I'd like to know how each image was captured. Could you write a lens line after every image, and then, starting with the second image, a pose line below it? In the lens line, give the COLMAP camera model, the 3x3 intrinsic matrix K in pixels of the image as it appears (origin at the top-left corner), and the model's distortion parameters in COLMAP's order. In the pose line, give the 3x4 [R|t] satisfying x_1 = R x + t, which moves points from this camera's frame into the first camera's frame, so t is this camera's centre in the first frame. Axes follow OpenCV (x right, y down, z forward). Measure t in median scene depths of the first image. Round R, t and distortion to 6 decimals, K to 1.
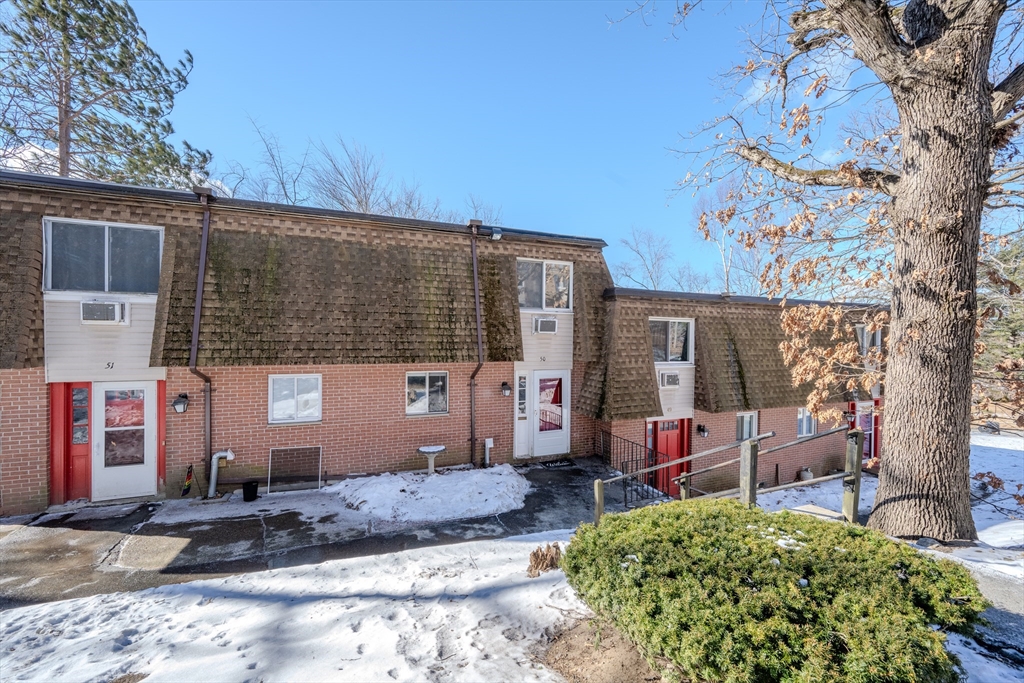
lens RADIAL K [[406.7, 0, 512.0], [0, 406.7, 341.5], [0, 0, 1]] dist [0.000261, 0.000143]
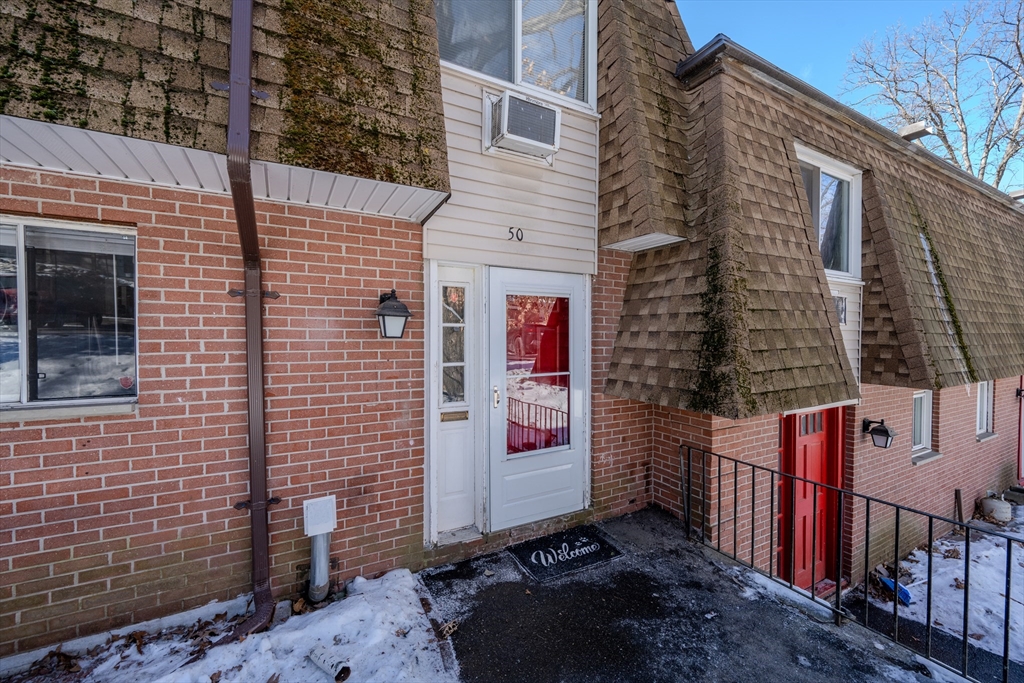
lens RADIAL K [[406.7, 0, 512.0], [0, 406.7, 341.5], [0, 0, 1]] dist [0.000261, 0.000143]
pose [[0.993302, -0.007455, 0.115308, 0.034684], [0.006893, 0.999962, 0.005280, 0.129307], [-0.115343, -0.004450, 0.993316, 0.679921]]
